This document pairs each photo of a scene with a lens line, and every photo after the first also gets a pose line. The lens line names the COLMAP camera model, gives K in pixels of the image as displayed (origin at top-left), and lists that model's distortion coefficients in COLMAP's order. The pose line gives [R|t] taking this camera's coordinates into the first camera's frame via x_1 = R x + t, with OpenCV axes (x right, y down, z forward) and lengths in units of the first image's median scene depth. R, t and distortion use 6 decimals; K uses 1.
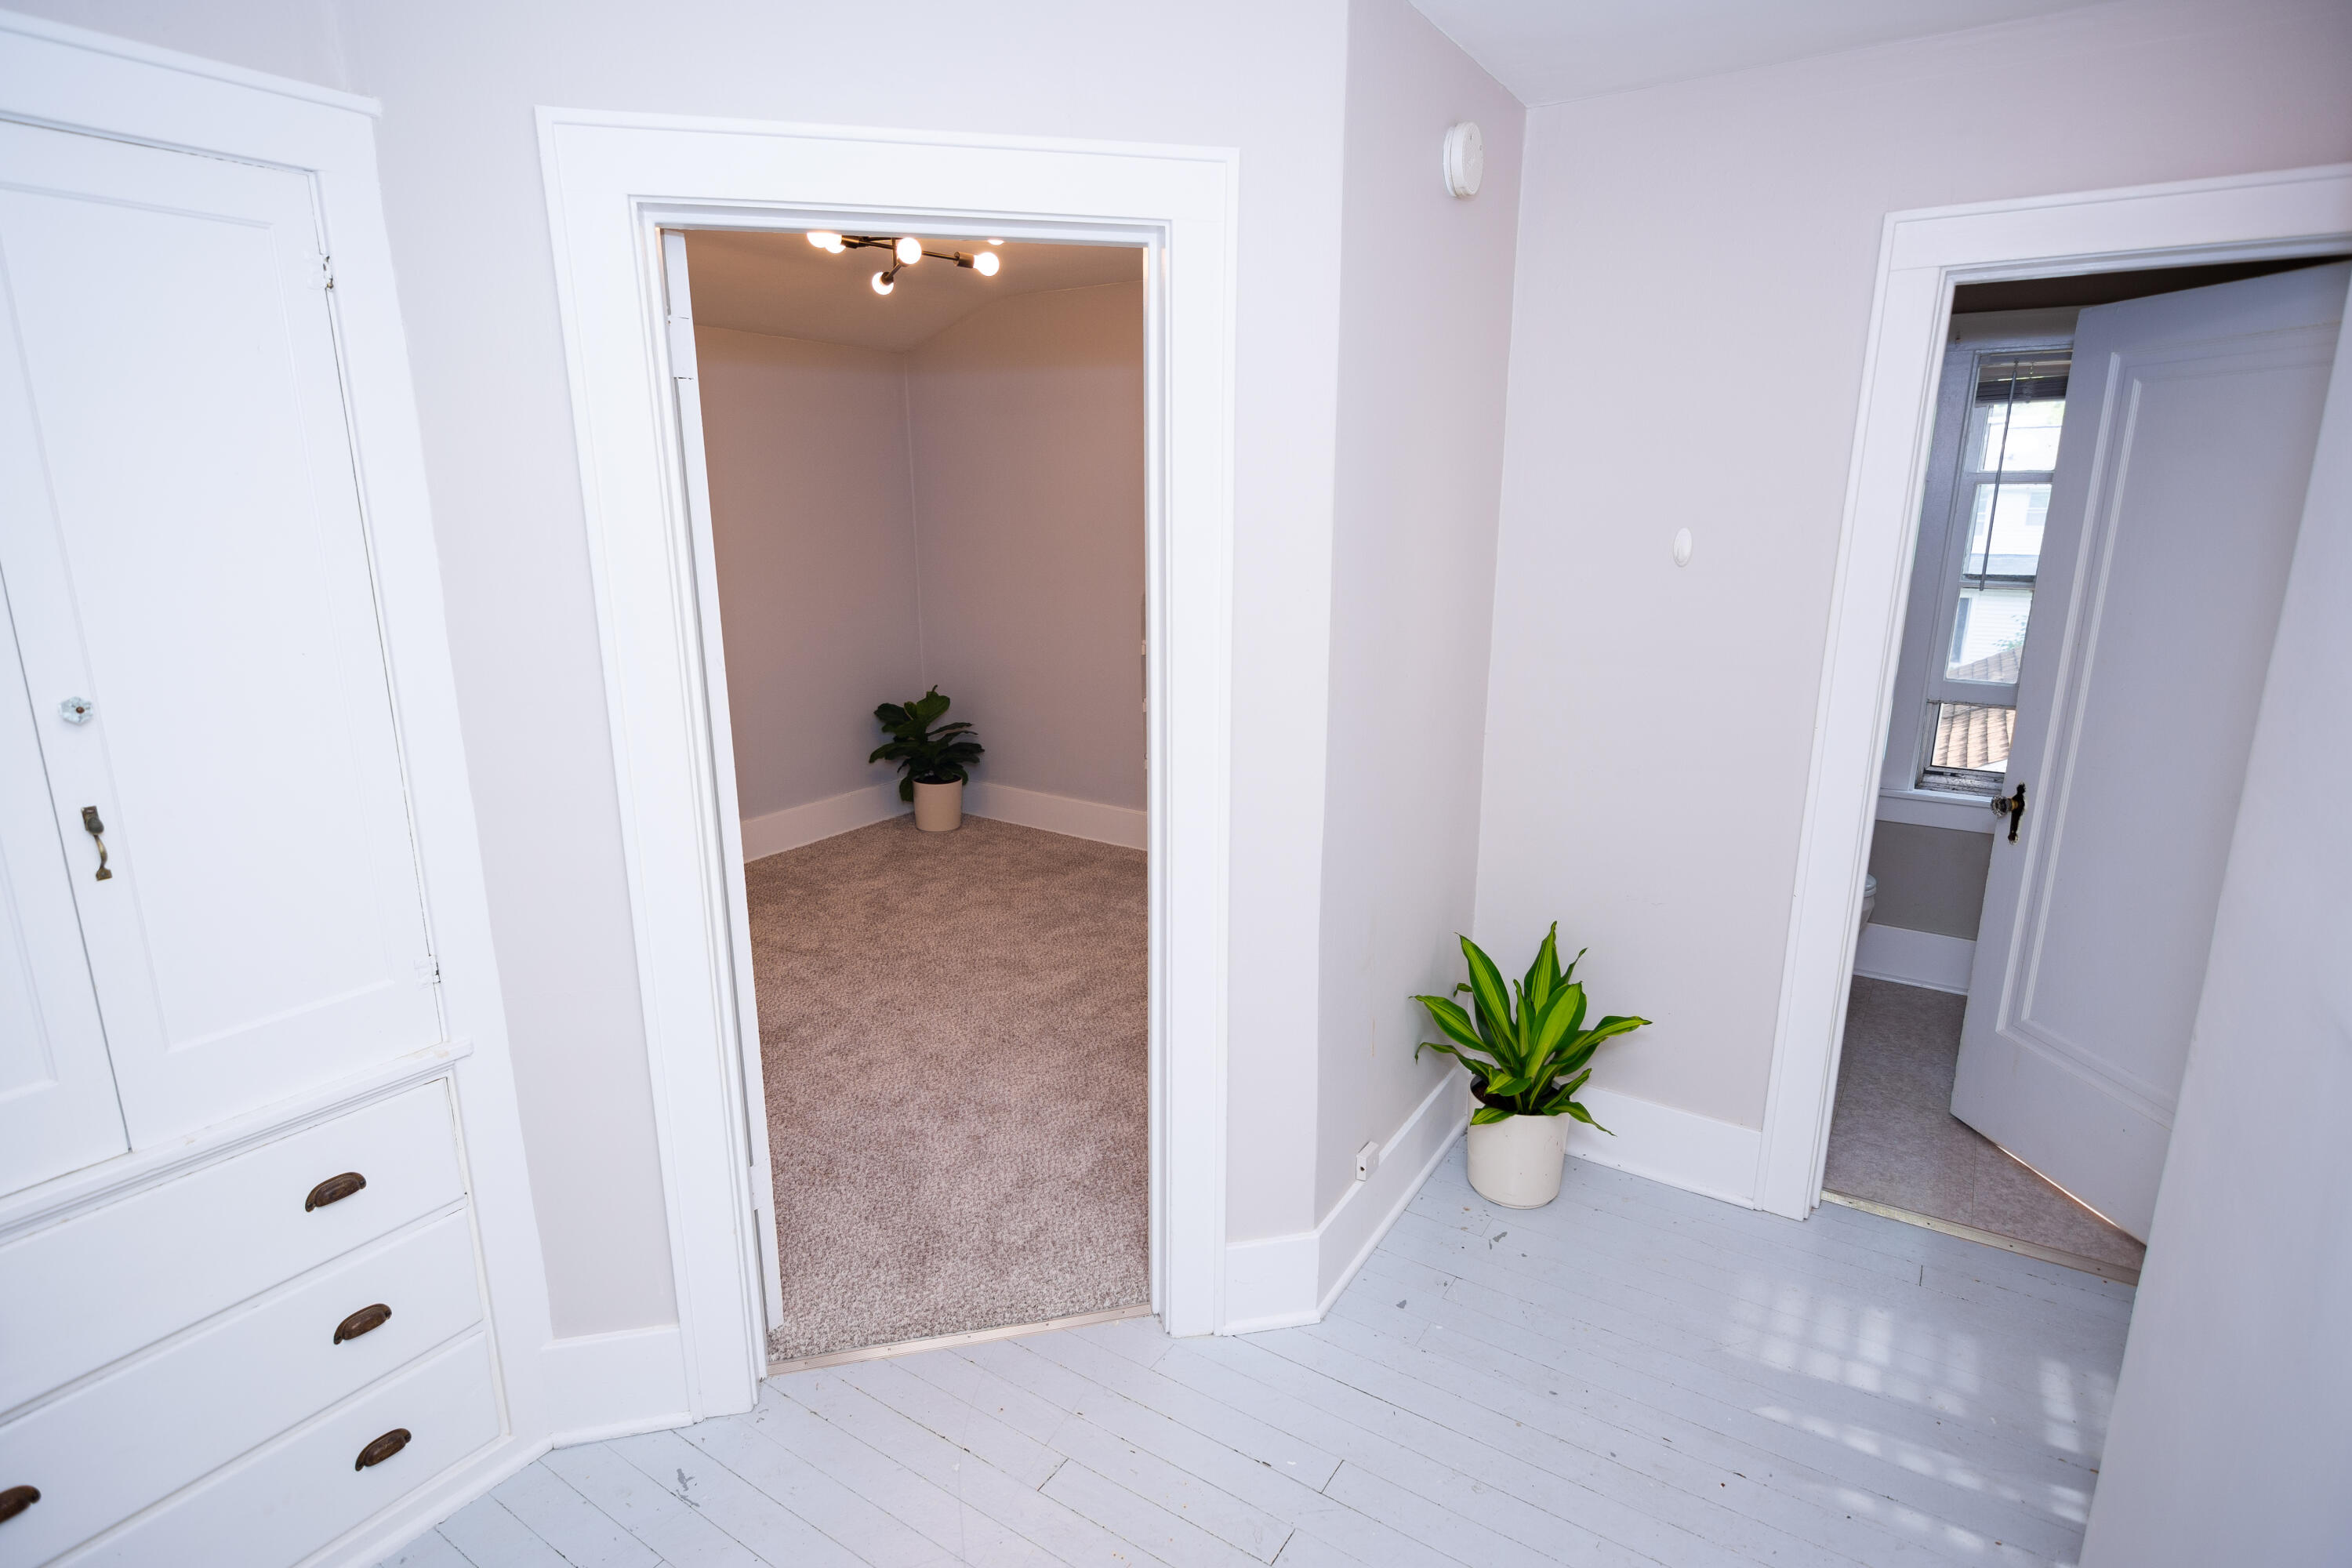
lens RADIAL K [[1142.4, 0, 1163.8], [0, 1142.4, 784.5], [0, 0, 1]] dist [0.022748, -0.014249]
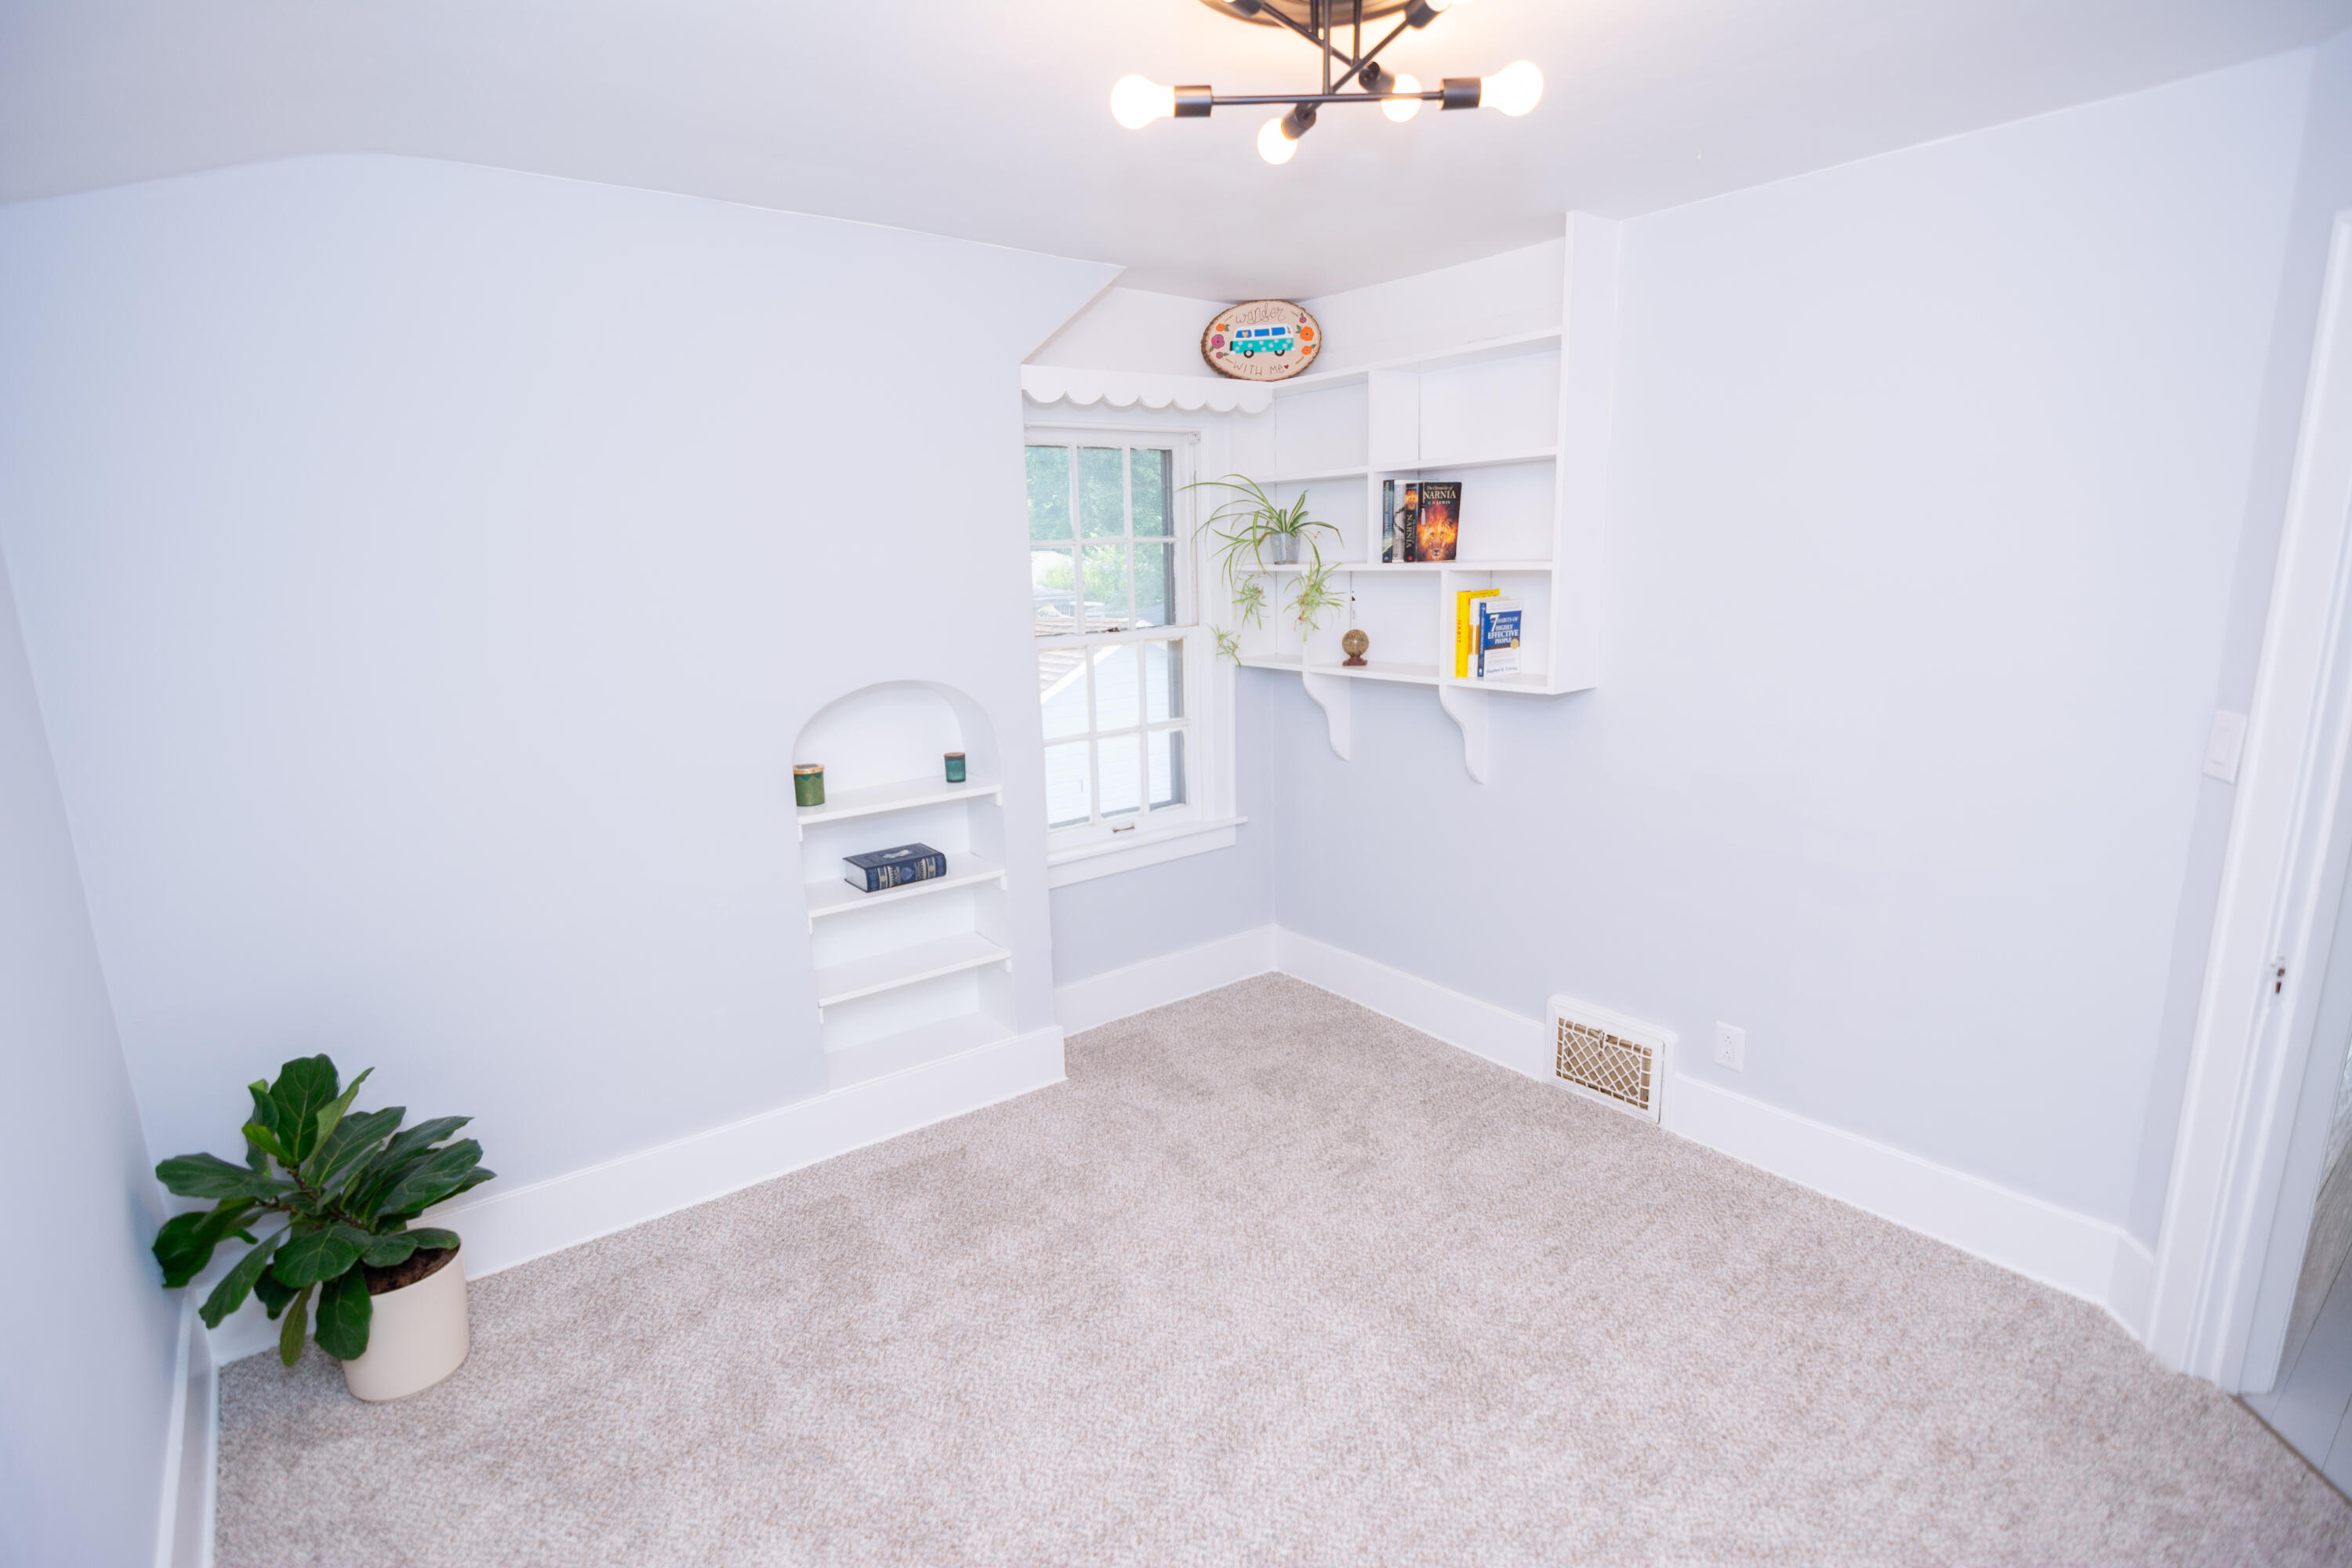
lens RADIAL K [[1125.7, 0, 1168.9], [0, 1125.7, 785.6], [0, 0, 1]] dist [0.024377, -0.014542]
pose [[0.338843, -0.207163, 0.917752, -0.490092], [0.253187, 0.959551, 0.123120, -0.166944], [-0.906136, 0.190644, 0.377589, 0.606998]]
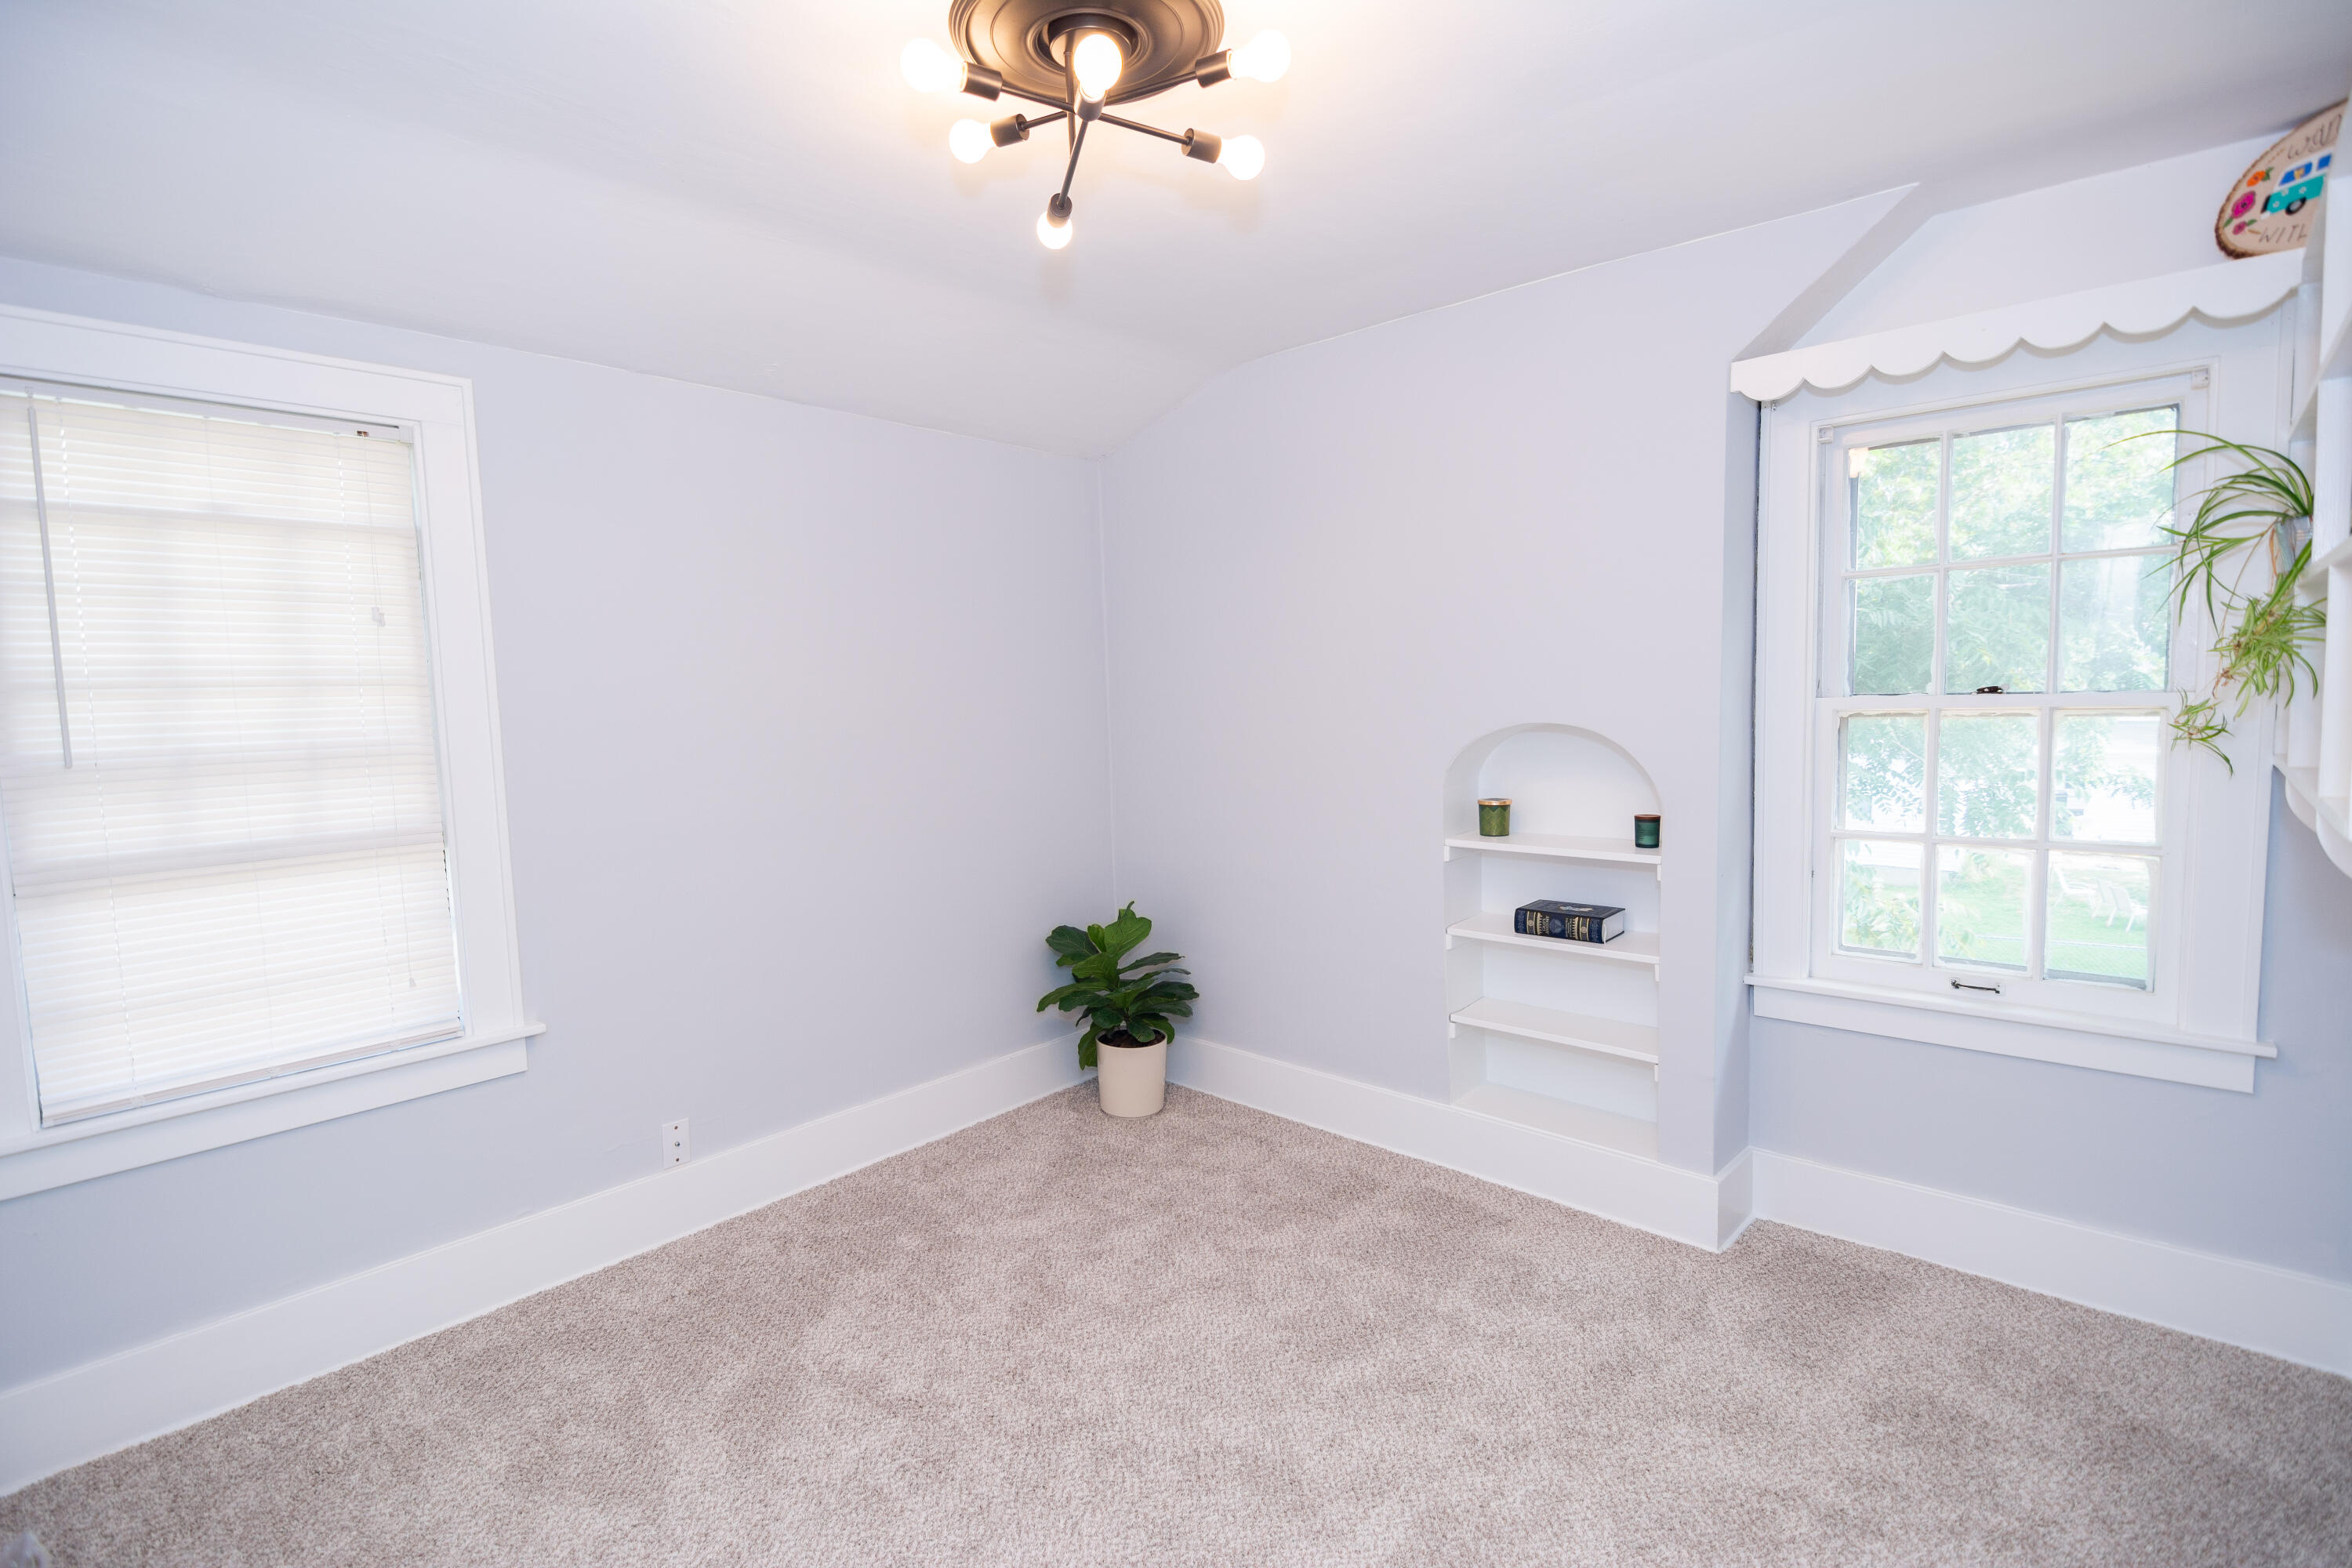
lens RADIAL K [[1142.4, 0, 1163.8], [0, 1142.4, 784.5], [0, 0, 1]] dist [0.022748, -0.014249]
pose [[0.986303, -0.012151, -0.164497, -0.070254], [-0.013890, 0.987622, -0.156237, -0.053380], [0.164359, 0.156382, 0.973925, 0.338863]]
